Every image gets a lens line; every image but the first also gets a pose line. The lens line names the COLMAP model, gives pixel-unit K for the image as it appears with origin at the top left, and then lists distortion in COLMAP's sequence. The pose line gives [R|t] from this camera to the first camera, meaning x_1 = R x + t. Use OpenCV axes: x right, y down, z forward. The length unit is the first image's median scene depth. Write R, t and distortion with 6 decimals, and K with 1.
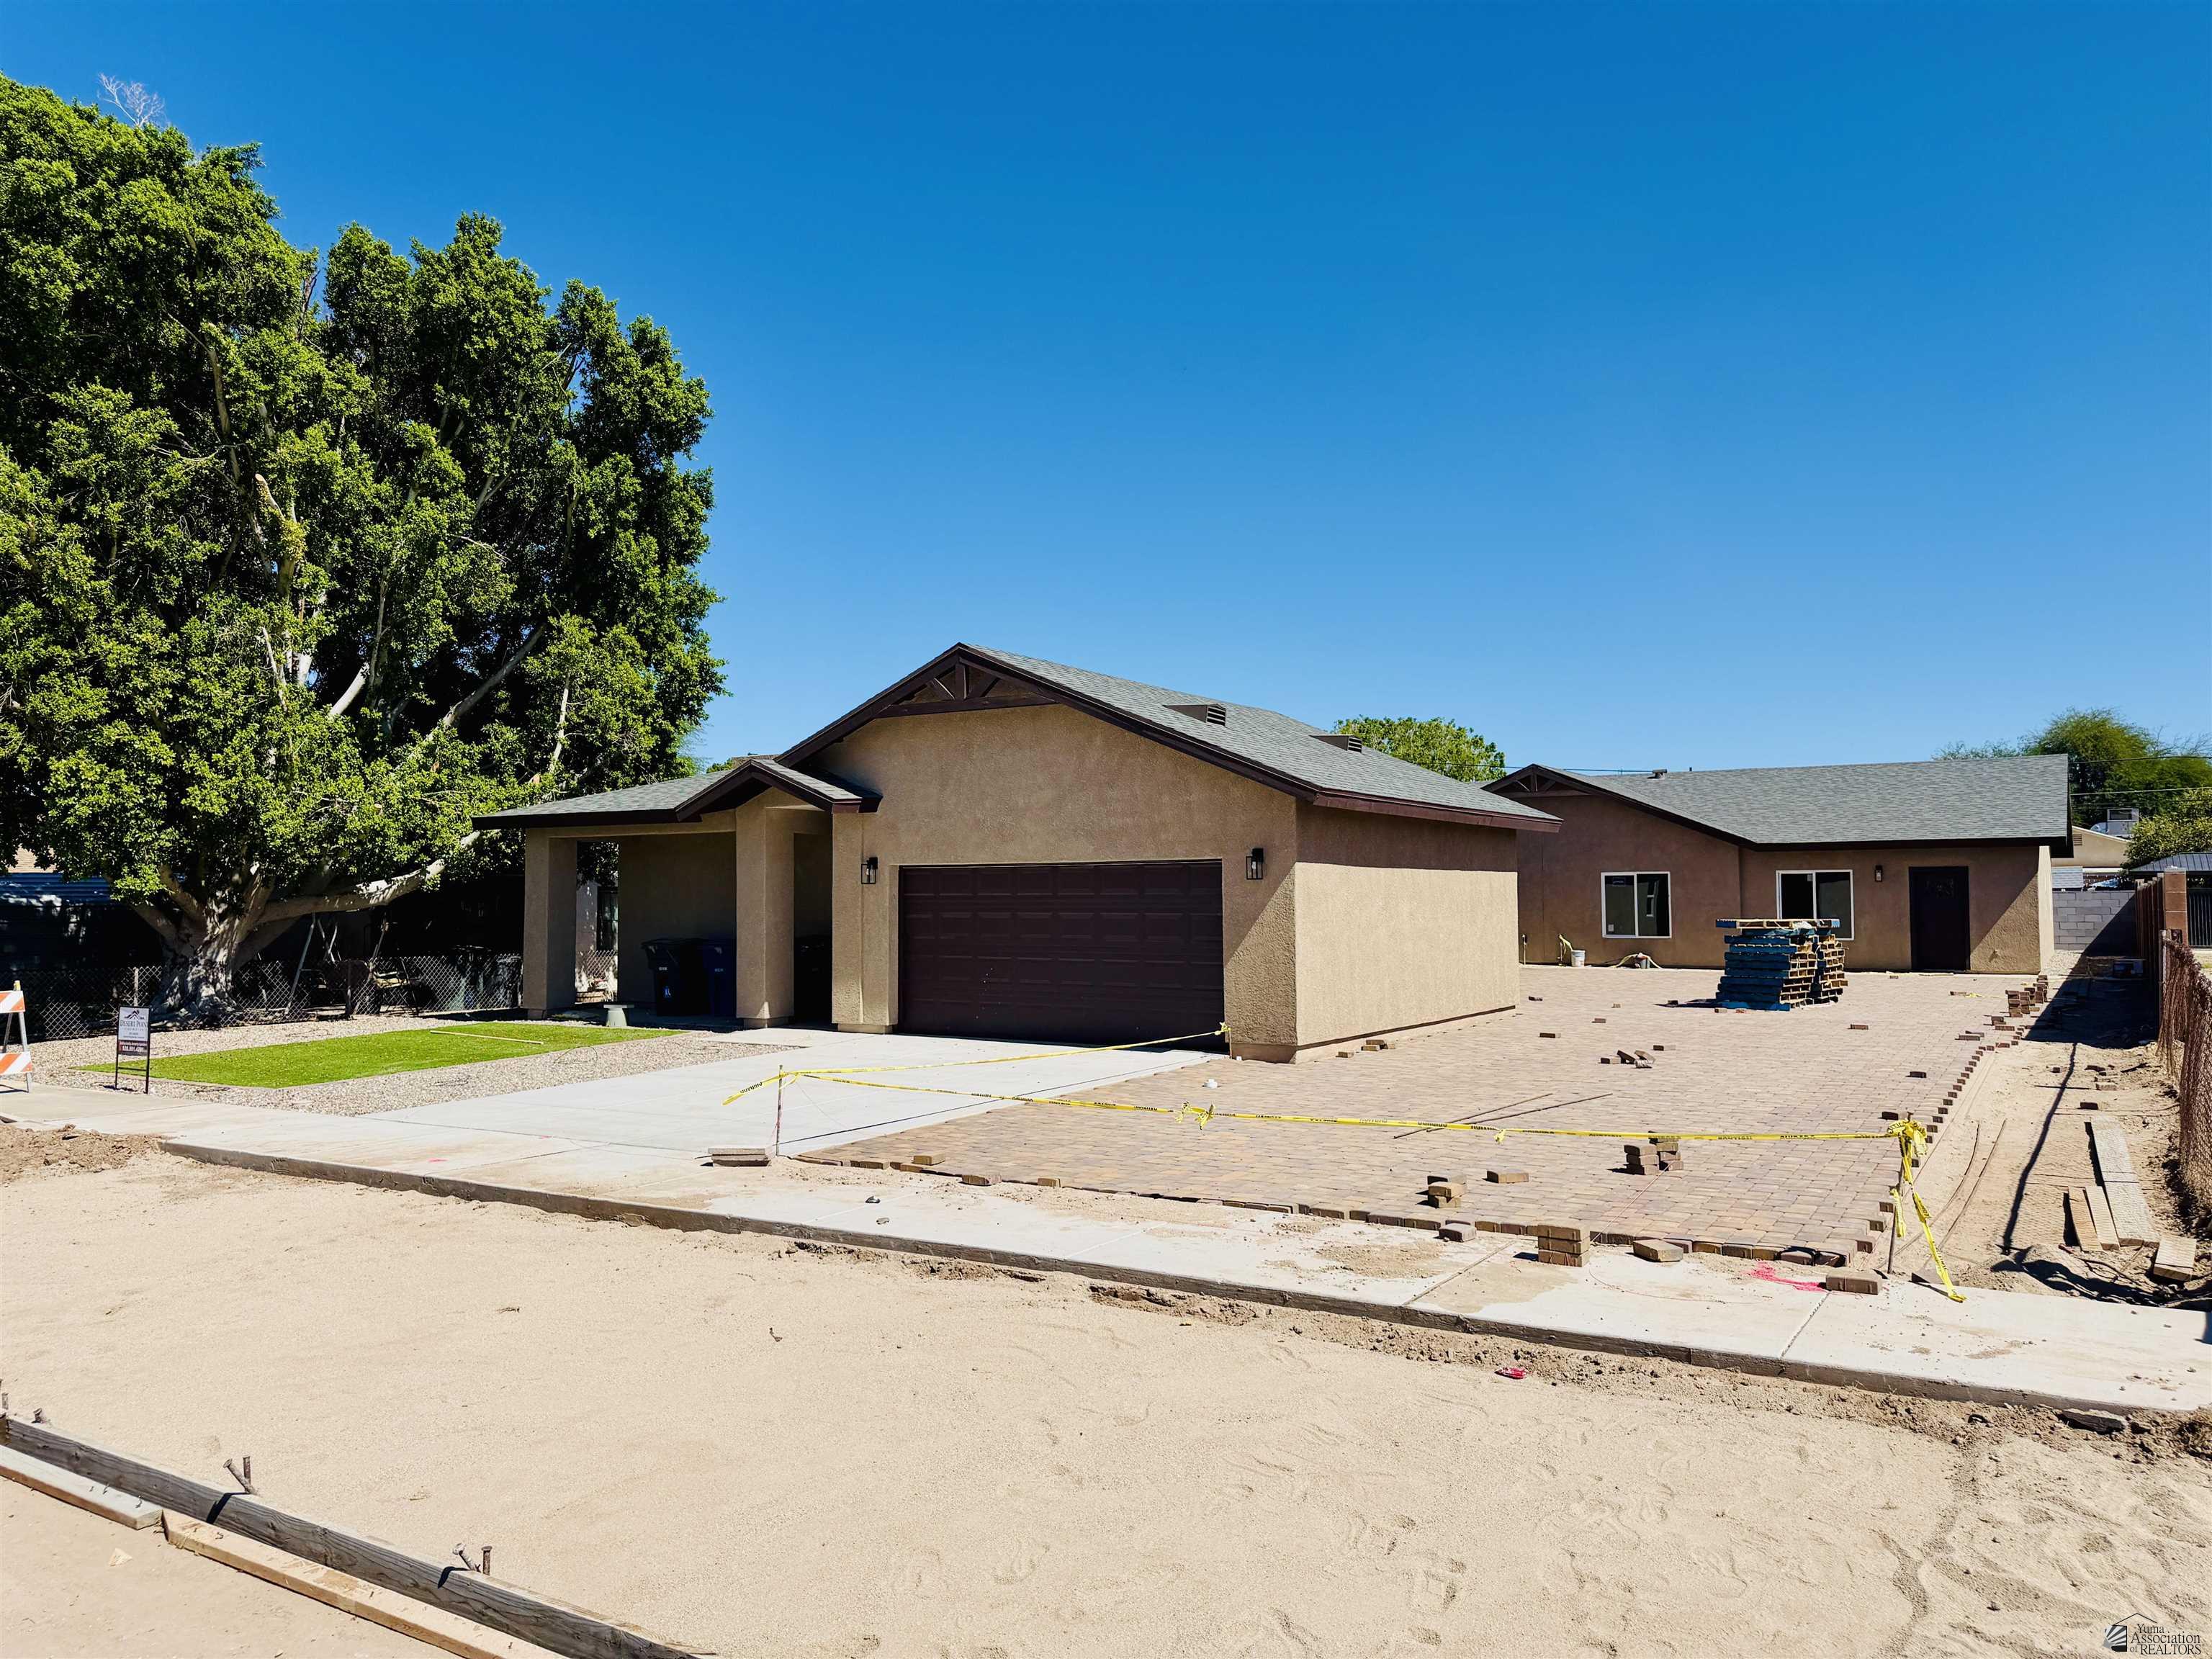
lens RADIAL K [[1568.5, 0, 1106.0], [0, 1568.5, 829.5], [0, 0, 1]] dist [0.080806, -0.125601]
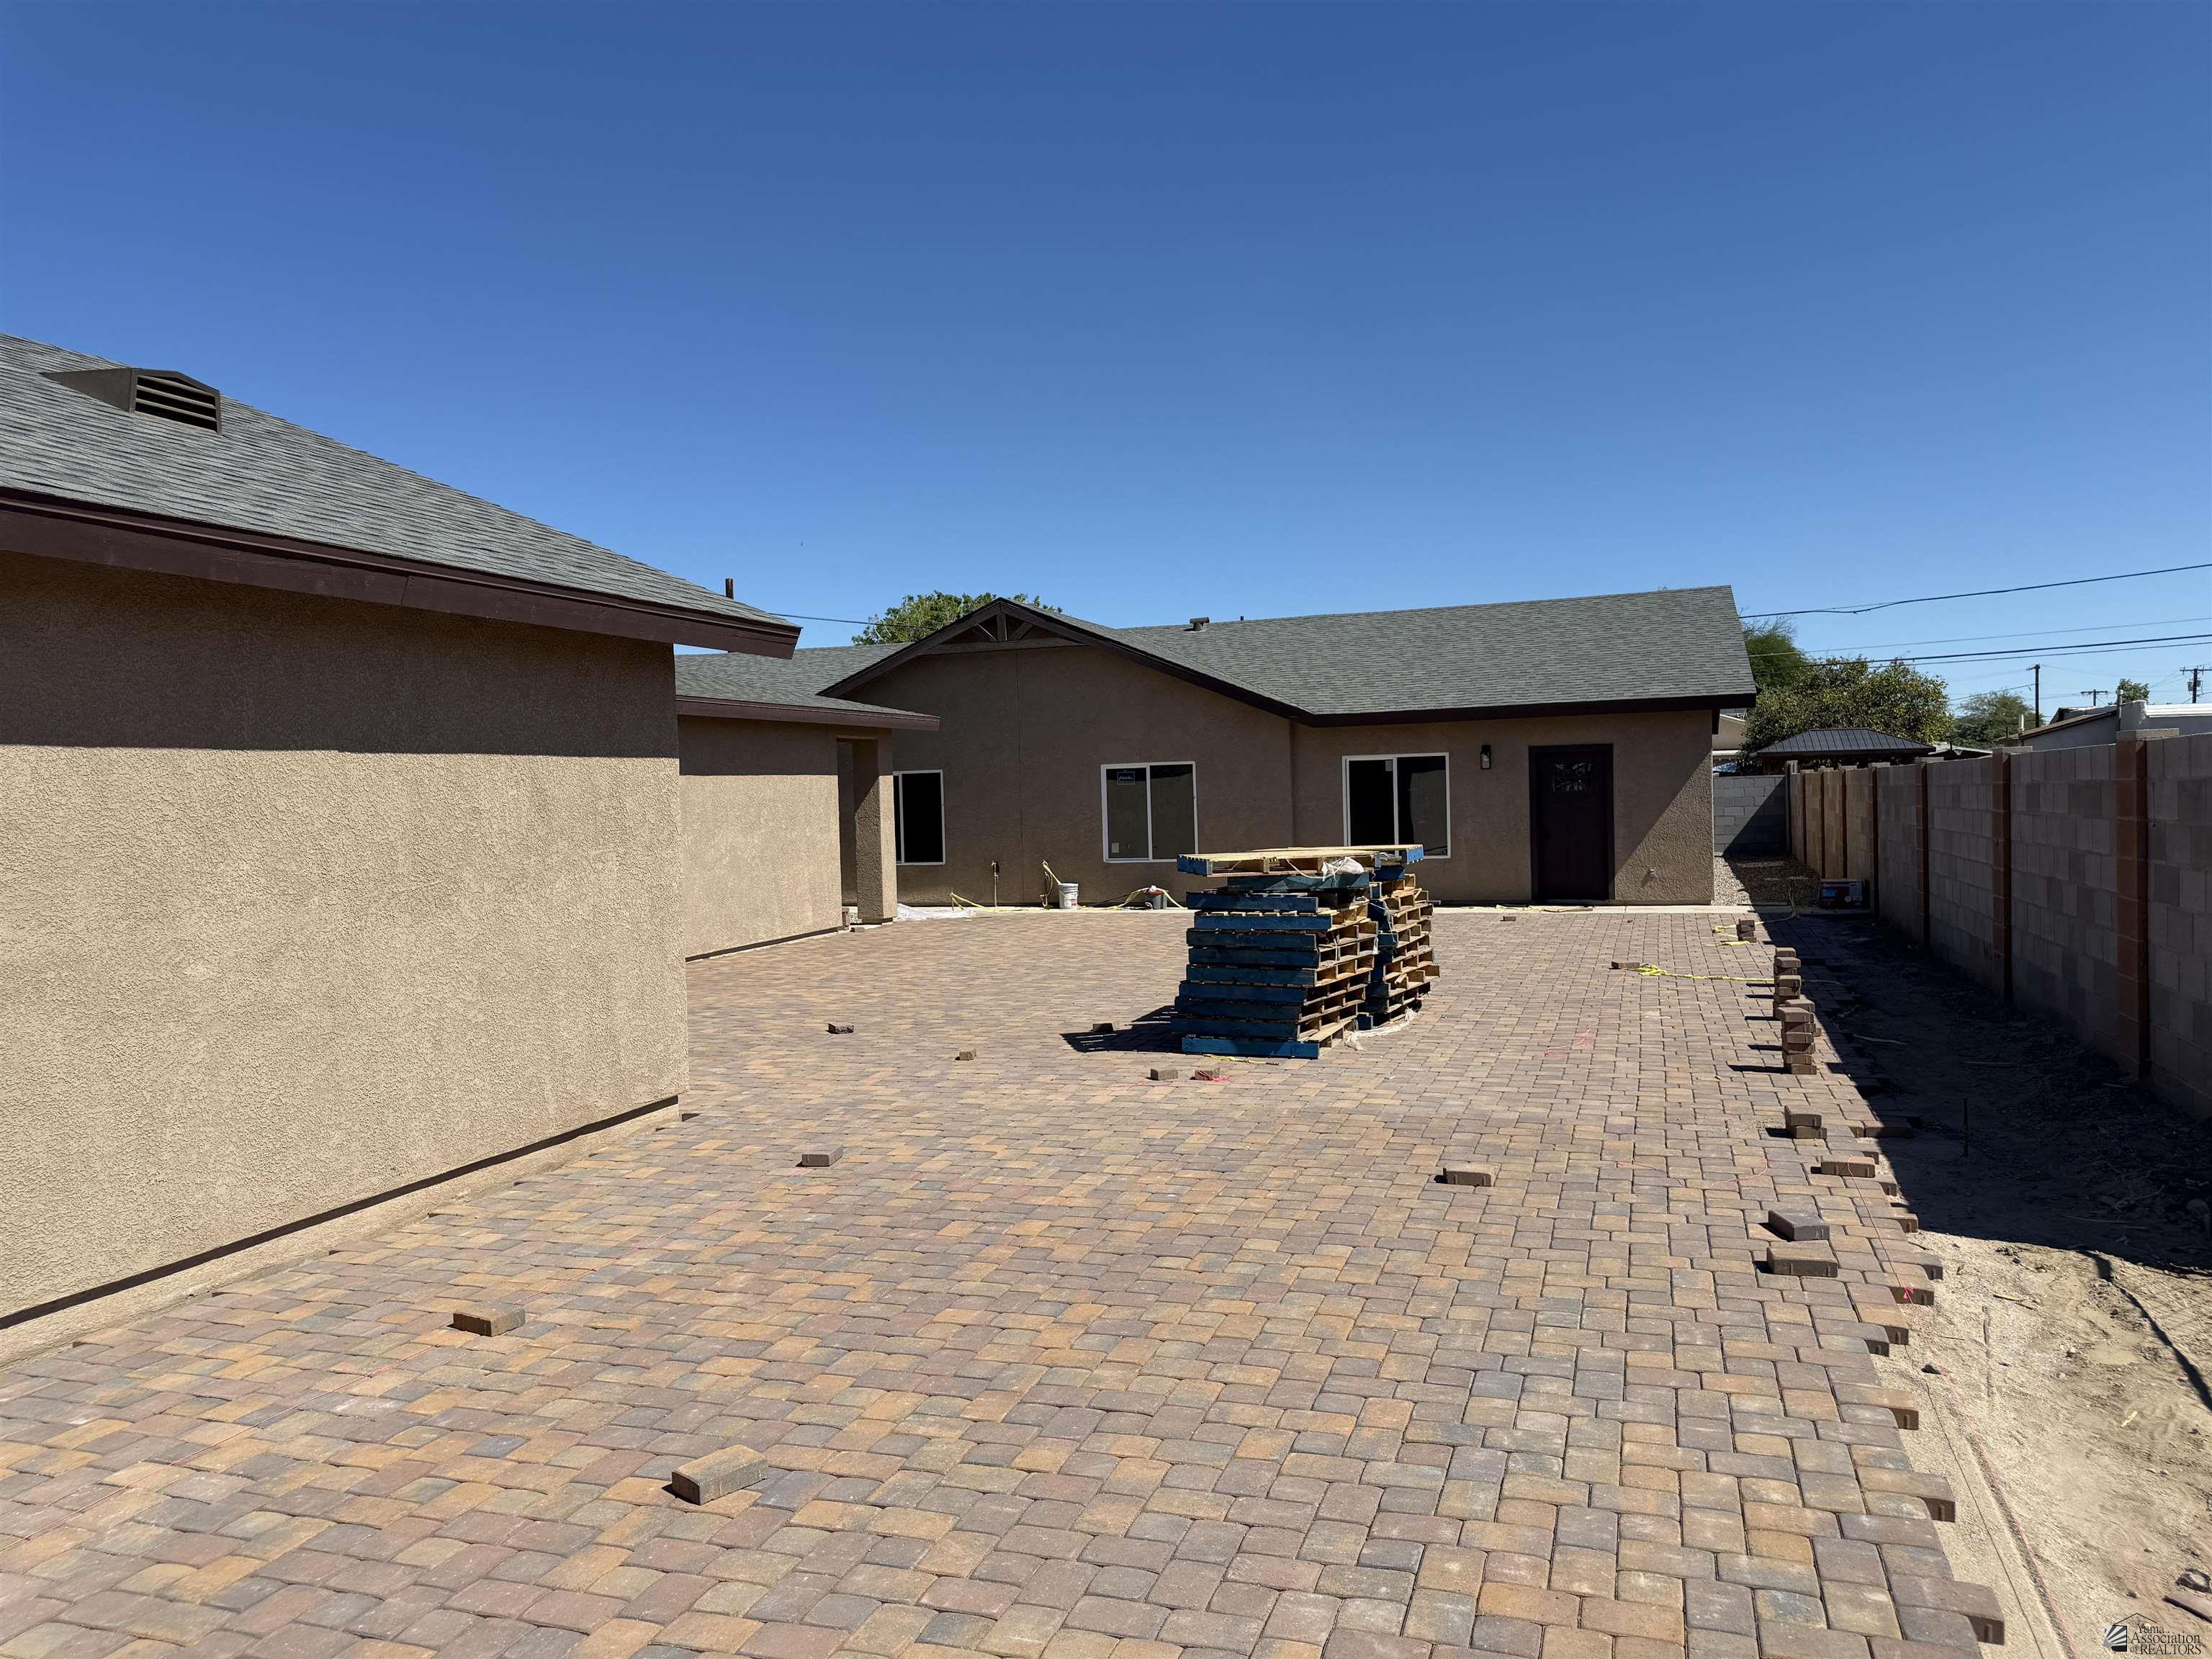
lens RADIAL K [[1568.5, 0, 1106.0], [0, 1568.5, 829.5], [0, 0, 1]] dist [0.080806, -0.125601]
pose [[0.974681, -0.027783, 0.221868, 0.310134], [0.014210, 0.997941, 0.062539, 0.024384], [-0.223149, -0.057803, 0.973069, 0.657677]]
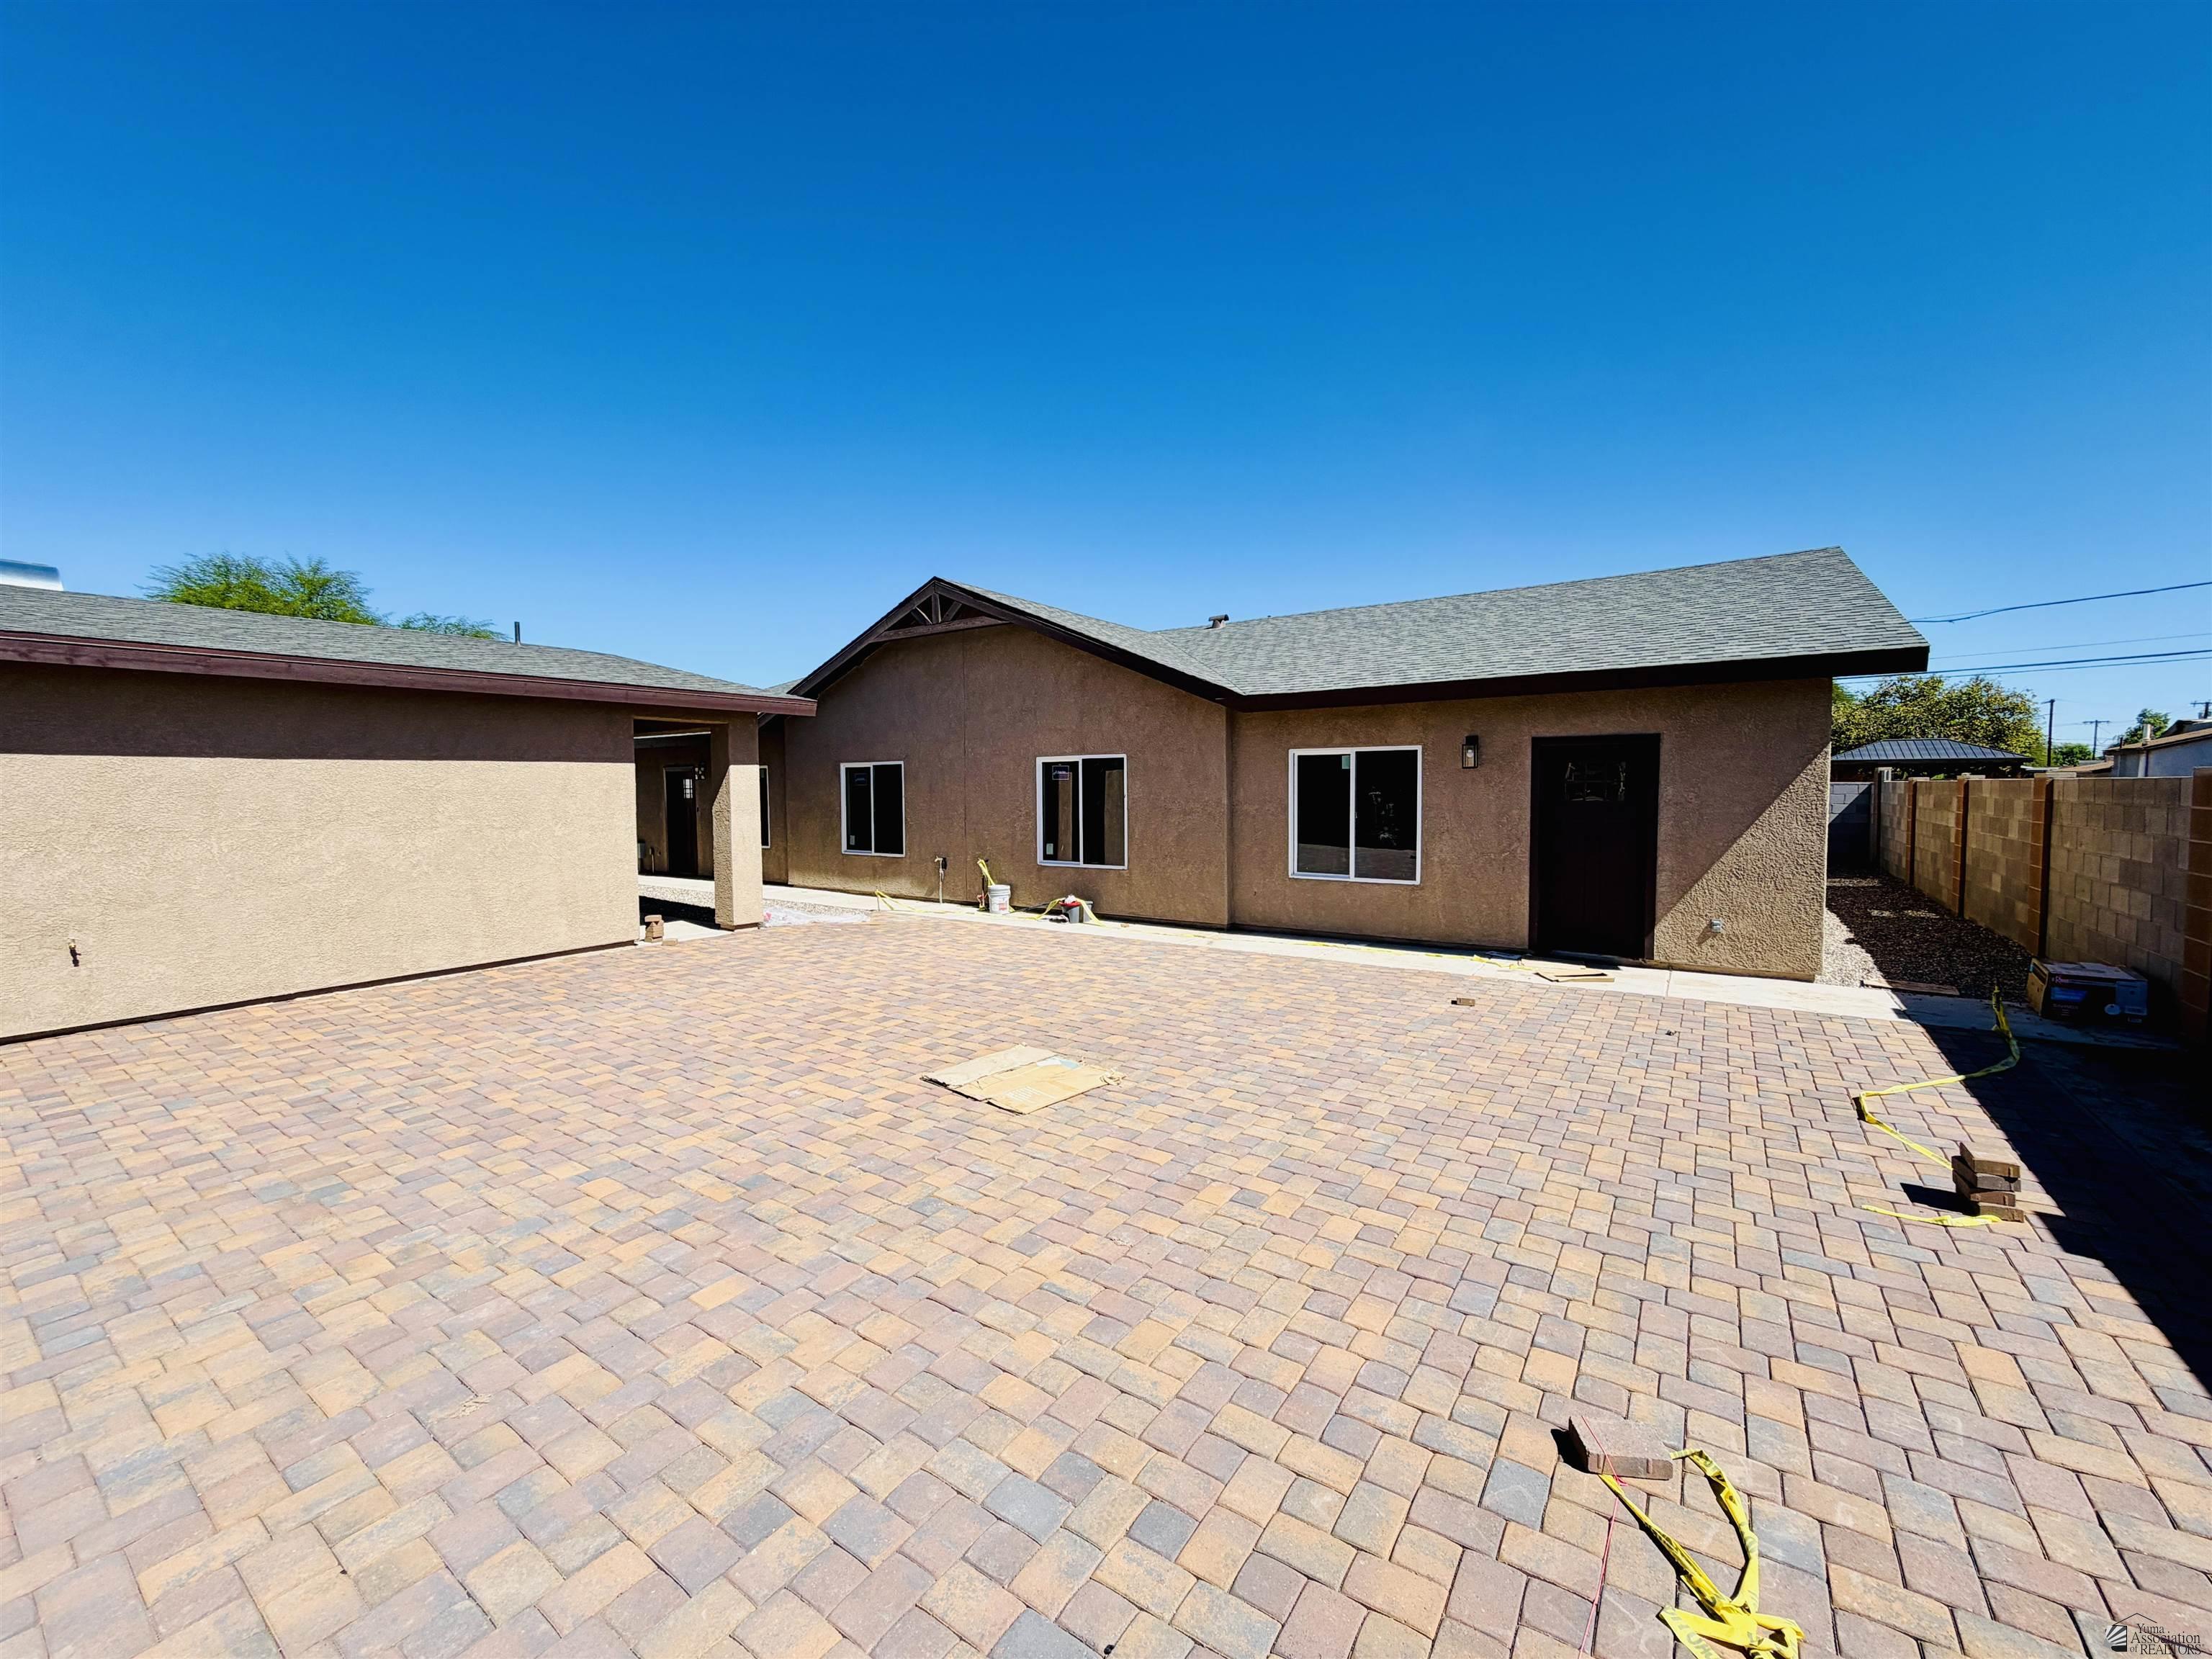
lens RADIAL K [[887.7, 0, 1106.0], [0, 887.7, 829.5], [0, 0, 1]] dist [-0.010779, 0.000139]
pose [[0.998991, -0.001361, -0.044887, 0.637526], [0.005485, 0.995756, 0.091870, 0.042810], [0.044572, -0.092023, 0.994759, 1.190051]]
